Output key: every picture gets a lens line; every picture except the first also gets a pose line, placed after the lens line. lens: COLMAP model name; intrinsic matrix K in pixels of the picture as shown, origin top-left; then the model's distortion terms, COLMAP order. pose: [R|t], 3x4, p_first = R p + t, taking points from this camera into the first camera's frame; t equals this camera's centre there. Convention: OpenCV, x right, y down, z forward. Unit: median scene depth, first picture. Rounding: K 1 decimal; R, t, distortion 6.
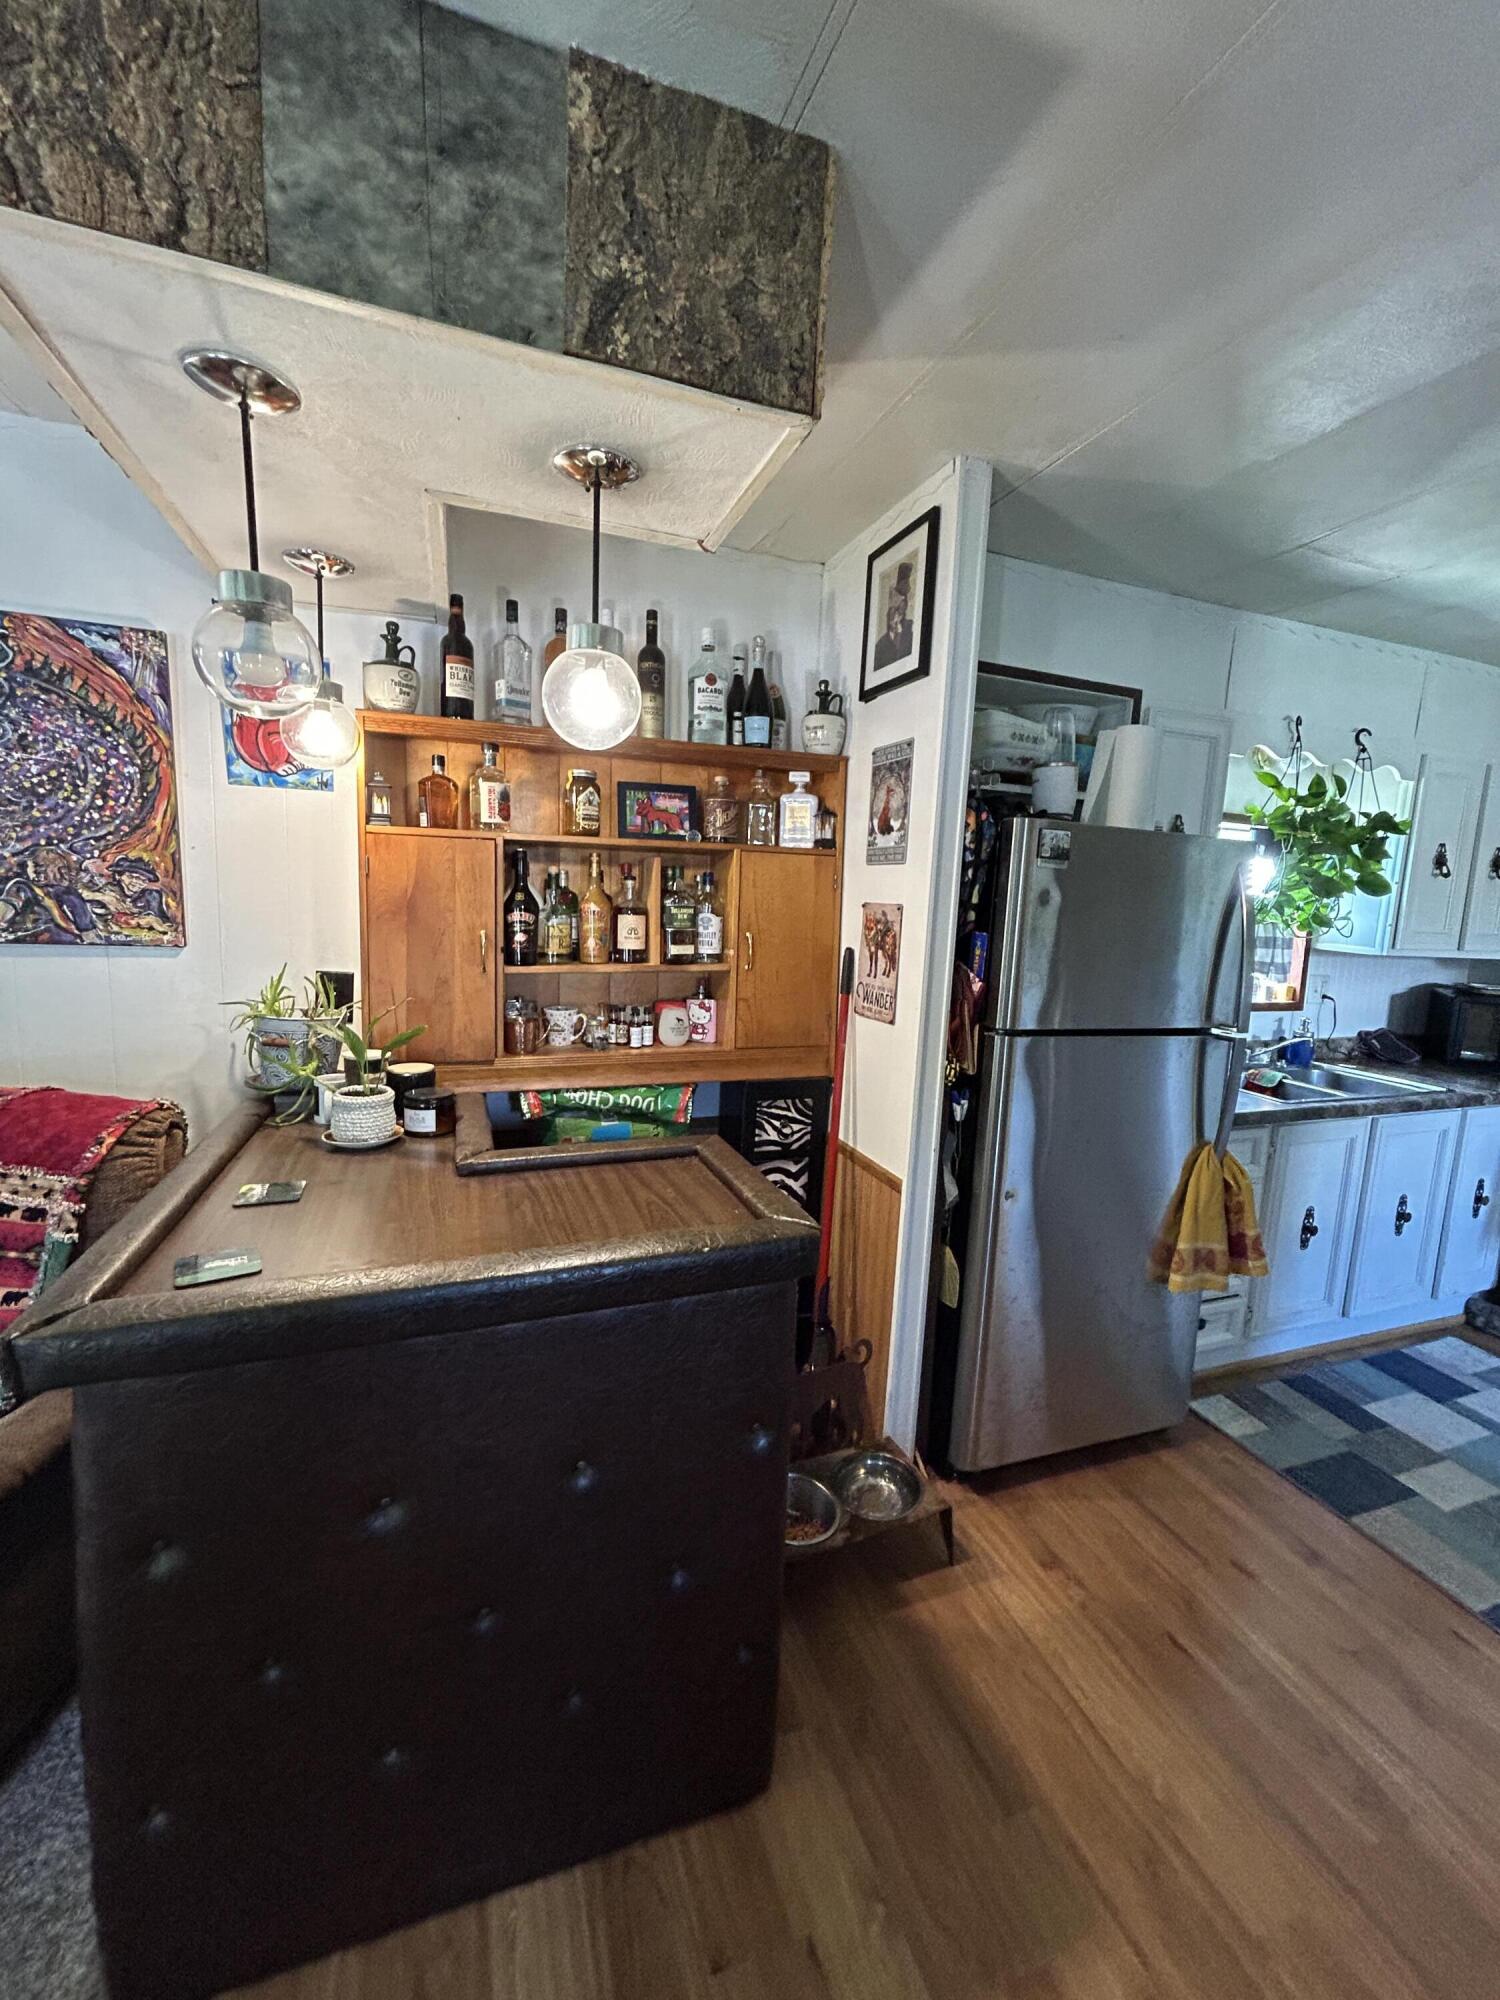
lens RADIAL K [[814.3, 0, 750.7], [0, 814.3, 996.5], [0, 0, 1]] dist [-0.000102, 0.000632]
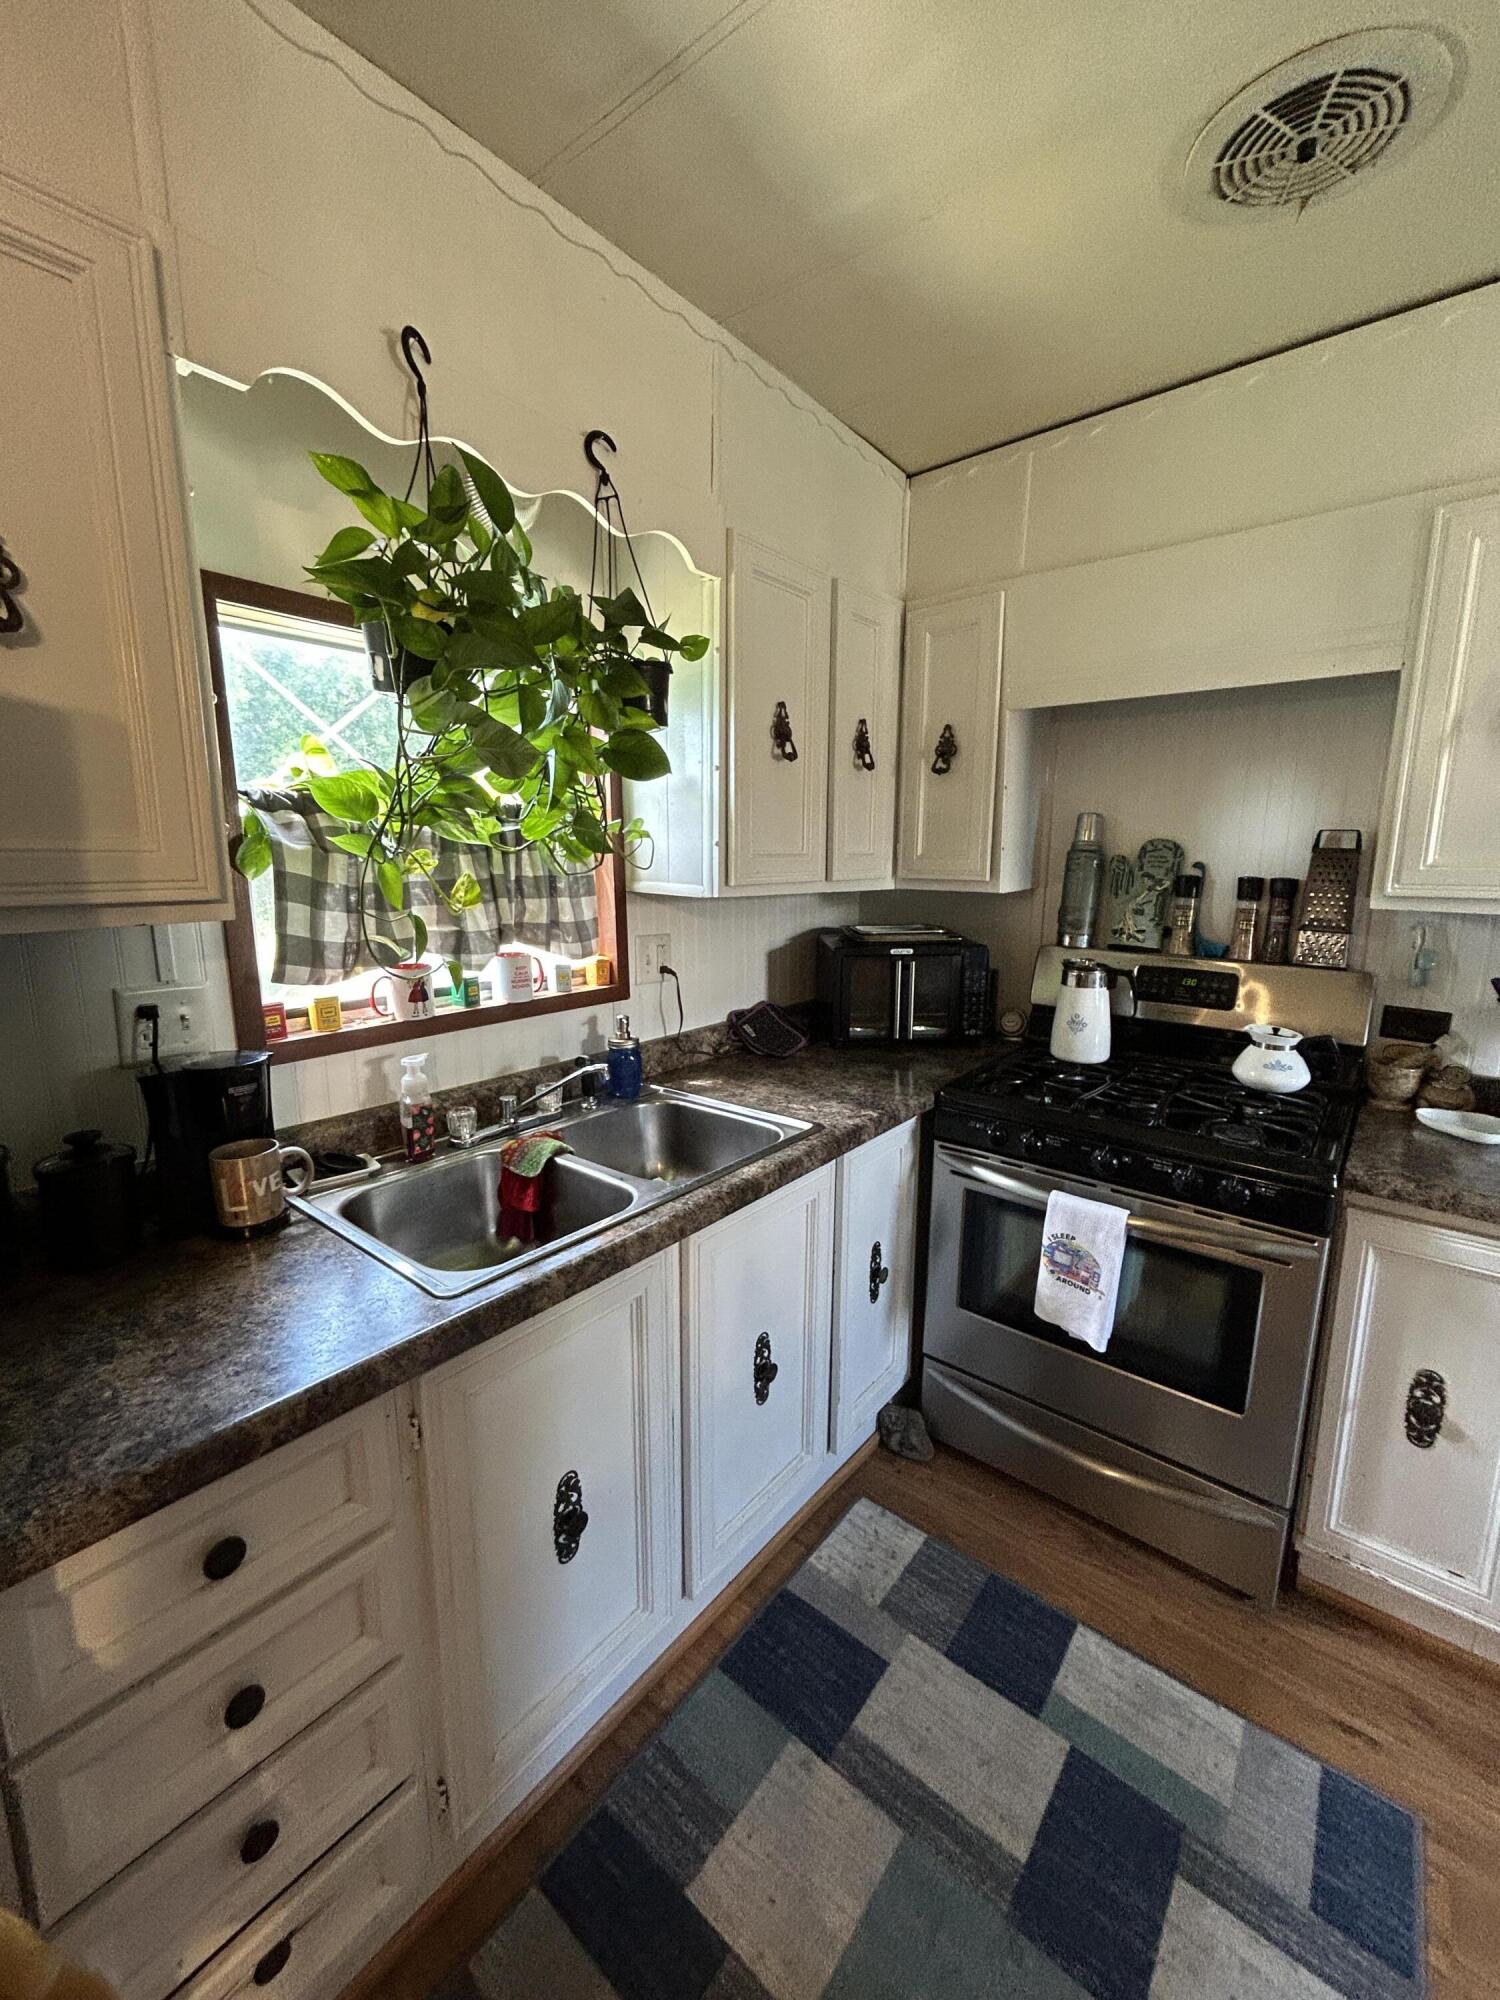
lens RADIAL K [[814.3, 0, 750.3], [0, 814.3, 993.4], [0, 0, 1]] dist [-0.000102, 0.000632]
pose [[0.861030, -0.125394, 0.492854, 0.480750], [0.096426, 0.991800, 0.083878, -0.028027], [-0.499330, -0.024697, 0.866060, 0.463588]]
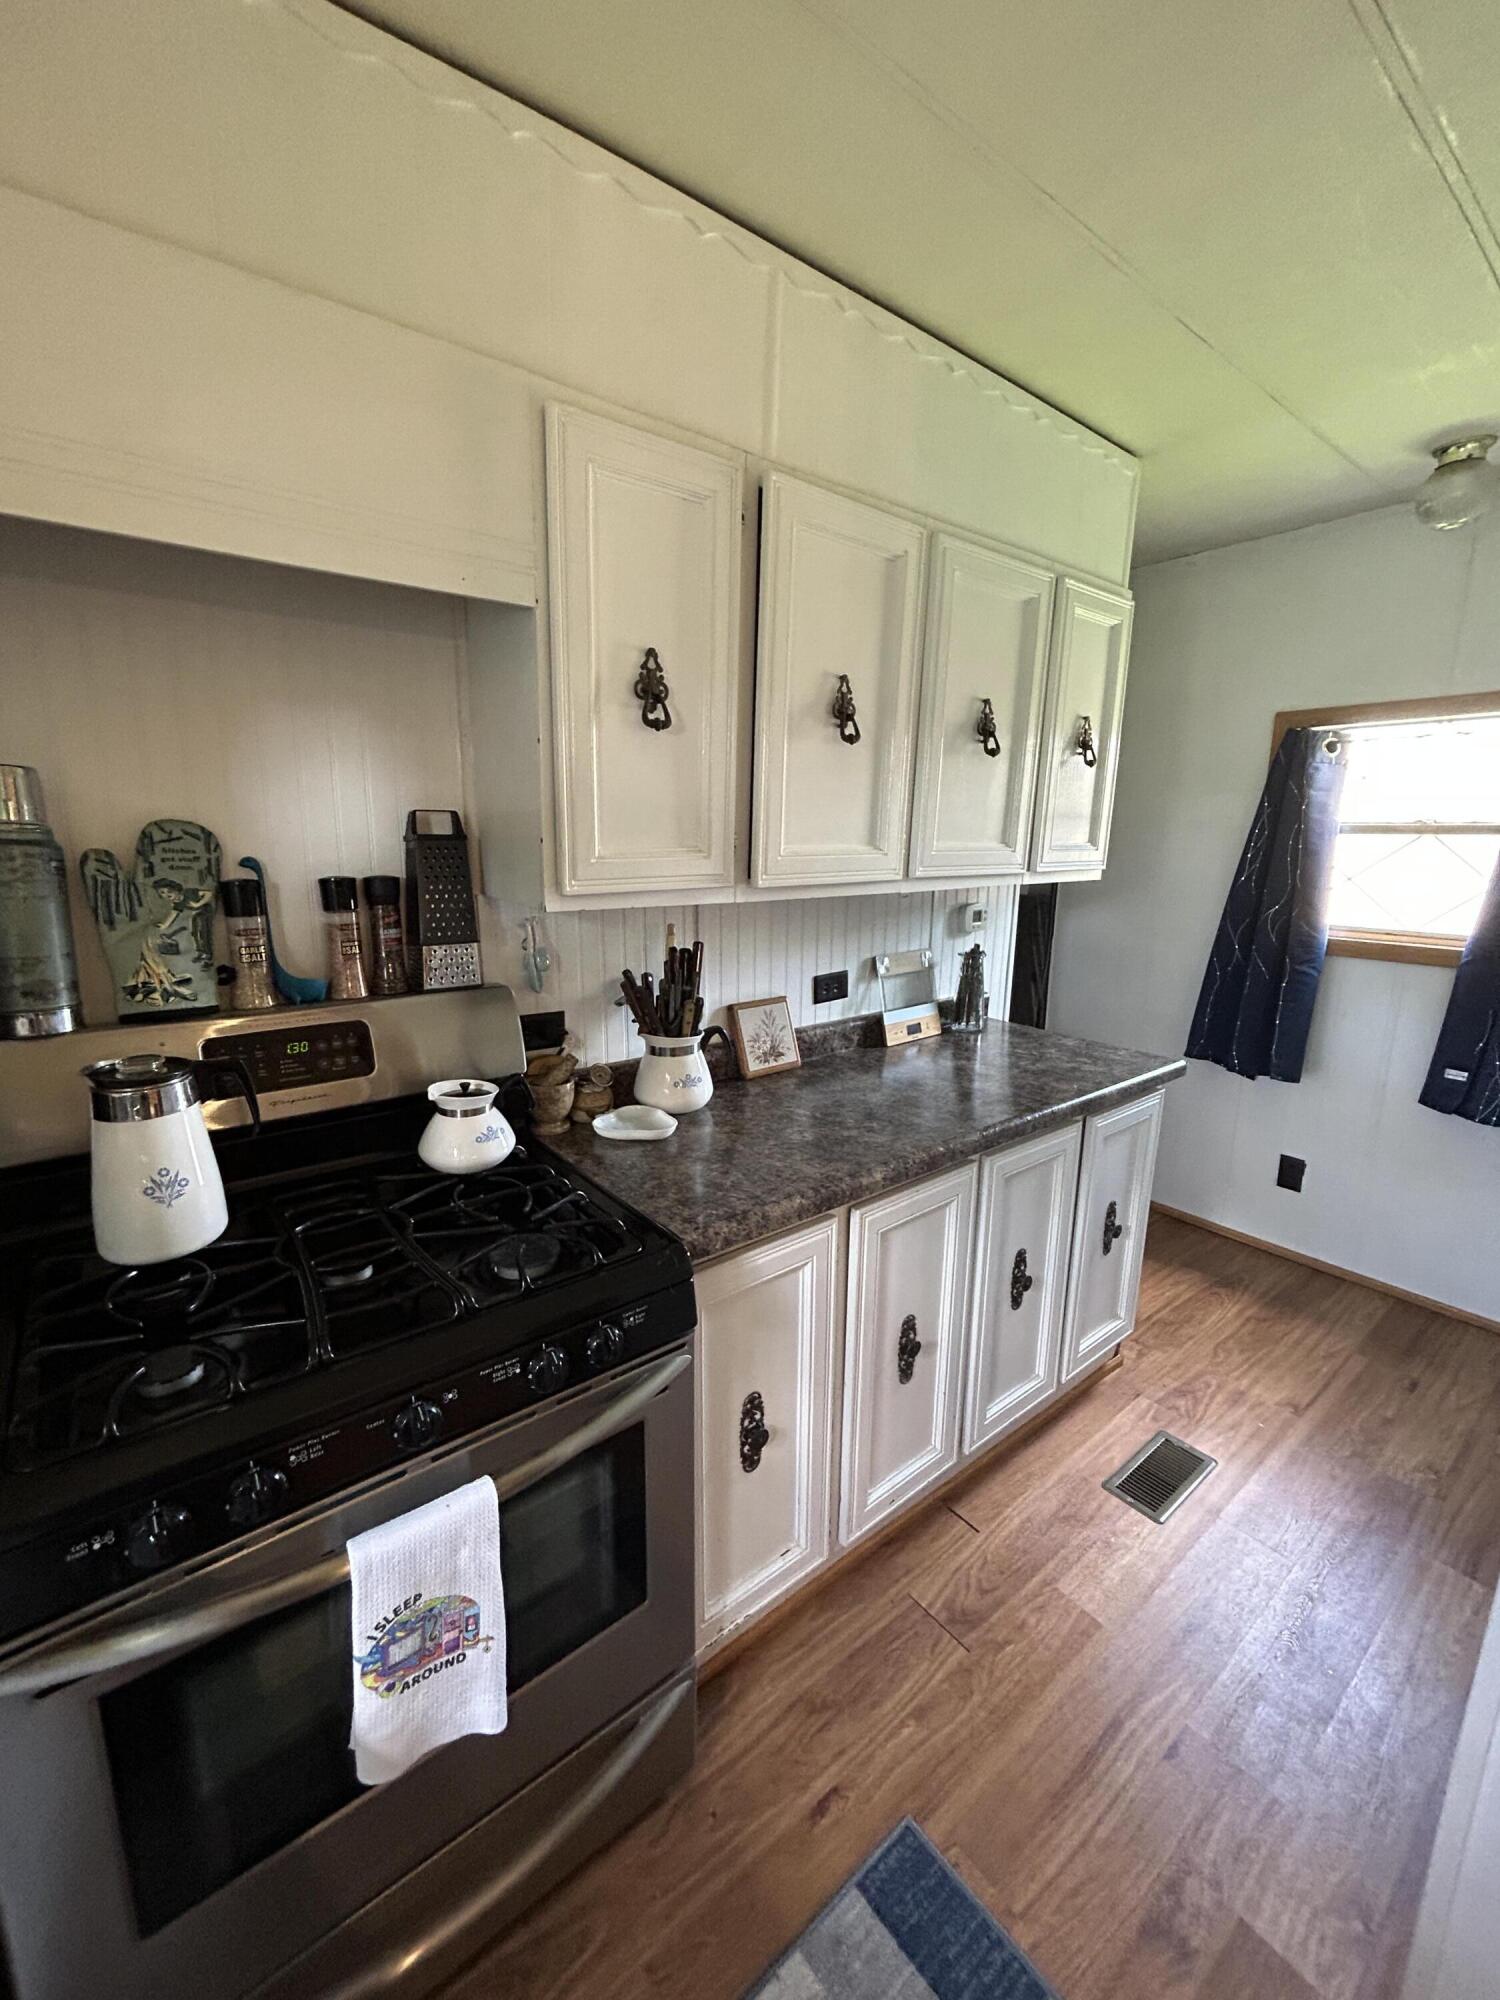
lens RADIAL K [[814.3, 0, 748.6], [0, 814.3, 991.3], [0, 0, 1]] dist [-0.000102, 0.000632]
pose [[-0.312733, -0.232314, 0.920993, 0.633840], [0.105145, 0.955202, 0.276646, -0.060345], [-0.944004, 0.183354, -0.274296, 0.702577]]
